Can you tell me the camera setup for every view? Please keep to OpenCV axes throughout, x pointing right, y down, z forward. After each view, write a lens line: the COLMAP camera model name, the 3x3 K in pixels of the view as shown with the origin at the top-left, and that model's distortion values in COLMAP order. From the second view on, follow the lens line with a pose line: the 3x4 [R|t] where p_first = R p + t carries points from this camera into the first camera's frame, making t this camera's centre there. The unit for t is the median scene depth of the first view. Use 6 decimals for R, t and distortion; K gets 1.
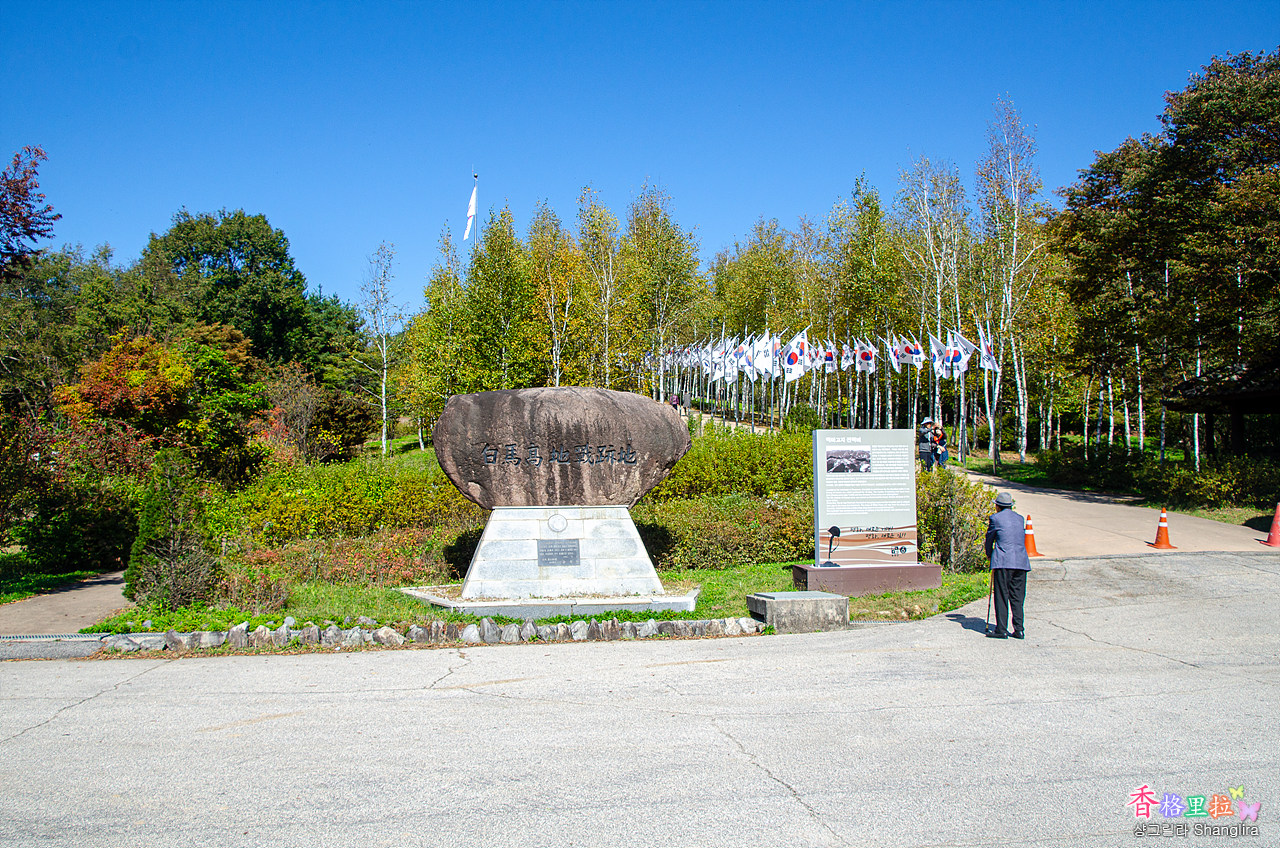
lens RADIAL K [[1107.1, 0, 637.4], [0, 1107.1, 431.6], [0, 0, 1]] dist [-0.111081, 0.130205]
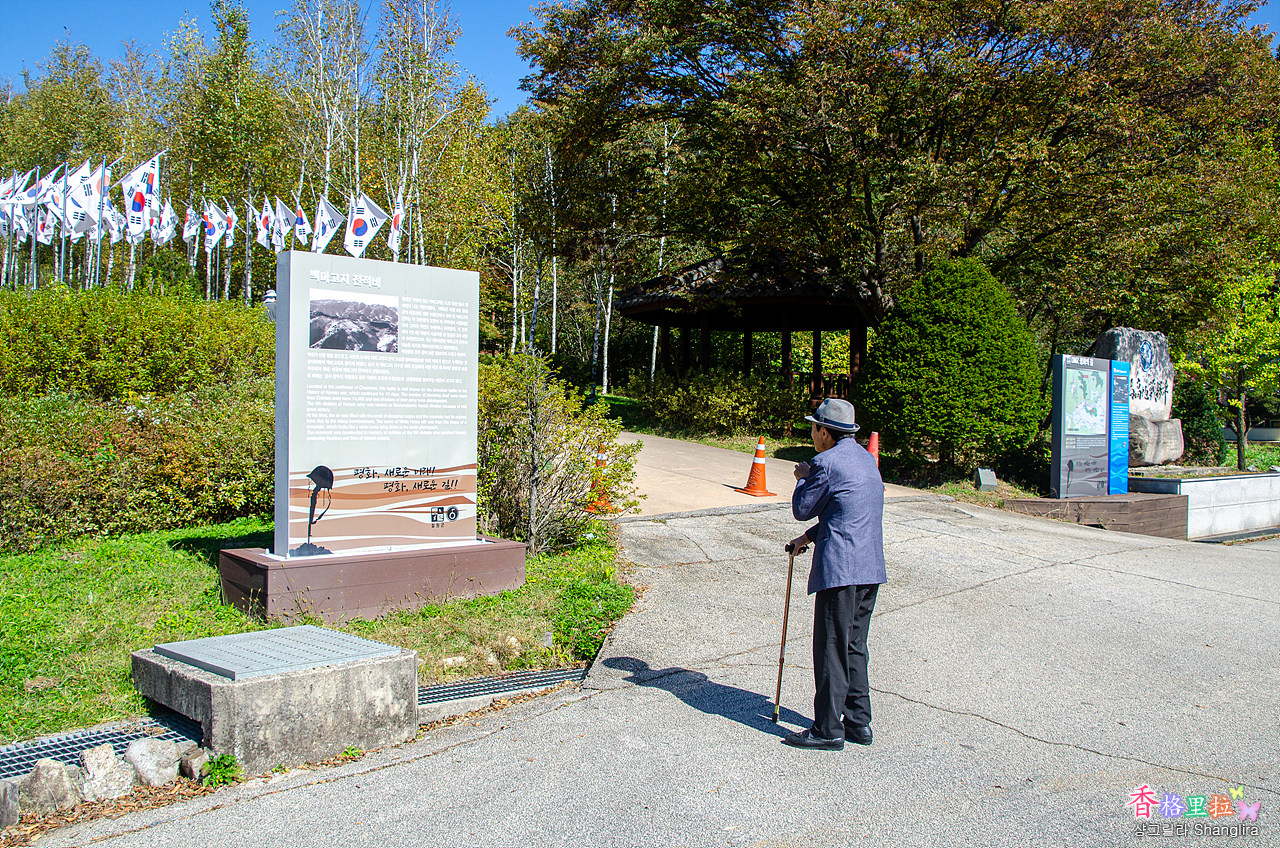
lens RADIAL K [[1107.1, 0, 637.4], [0, 1107.1, 431.6], [0, 0, 1]] dist [-0.111081, 0.130205]
pose [[0.814097, 0.016171, 0.580503, 0.020322], [-0.059298, 0.996702, 0.055394, 0.037637], [-0.577693, -0.079518, 0.812371, 0.540845]]
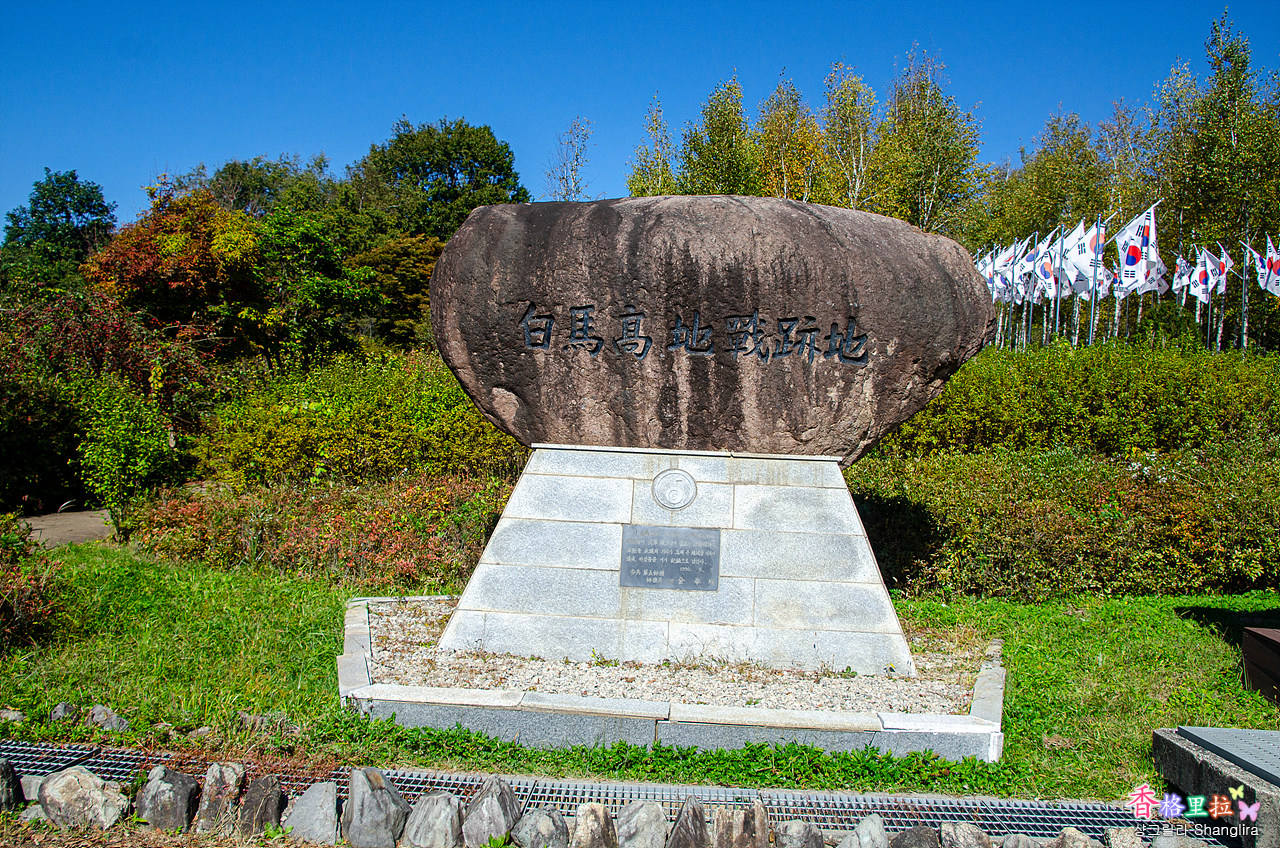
lens RADIAL K [[1107.1, 0, 637.4], [0, 1107.1, 431.6], [0, 0, 1]] dist [-0.111081, 0.130205]
pose [[0.973667, 0.052539, -0.221840, 0.008726], [-0.042064, 0.997777, 0.051686, 0.037814], [0.224062, -0.040994, 0.973712, 0.563780]]
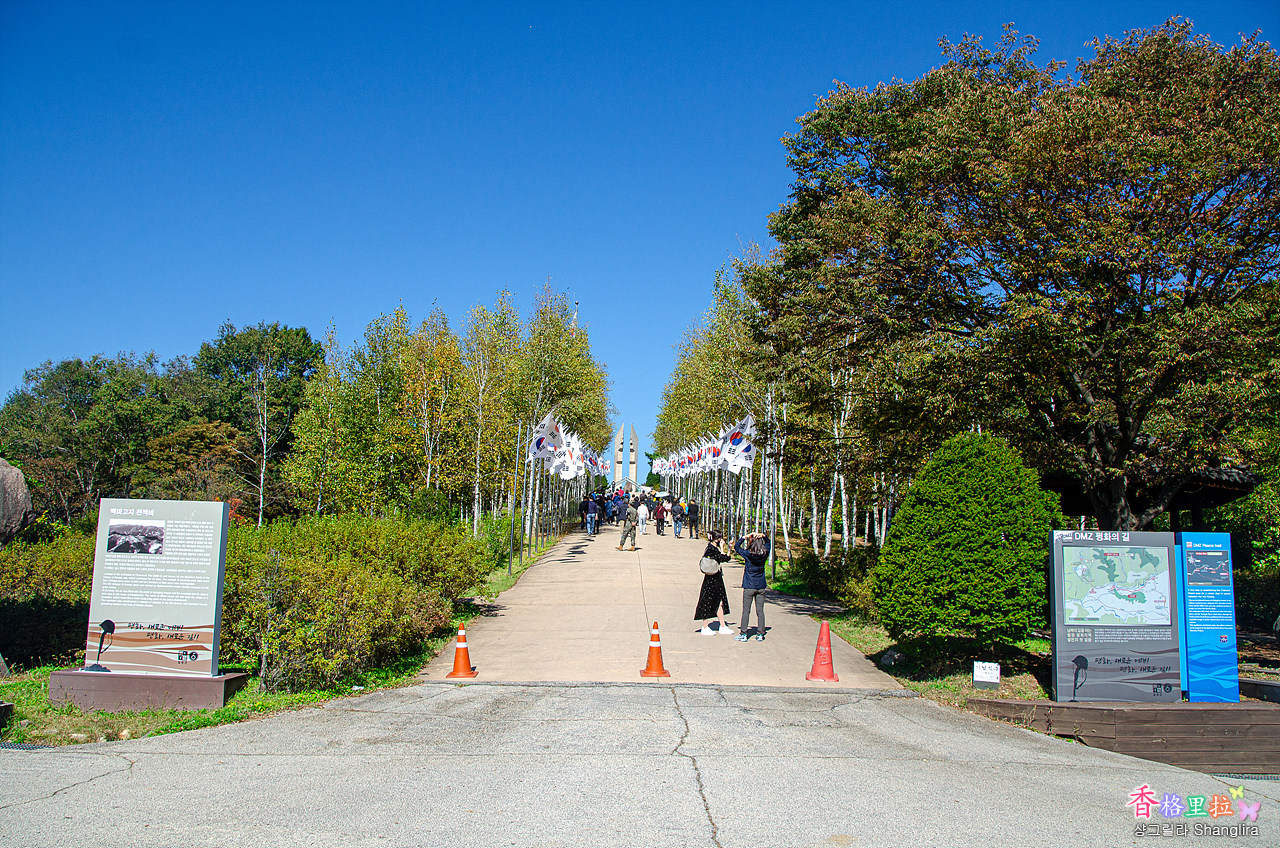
lens RADIAL K [[997.6, 0, 640.0], [0, 997.6, 424.0], [0, 0, 1]] dist [-0.103080, 0.010242]
pose [[0.992265, 0.011483, -0.123606, 0.625752], [-0.025585, 0.993253, -0.113114, 0.013885], [0.121473, 0.115402, 0.985863, 0.336161]]
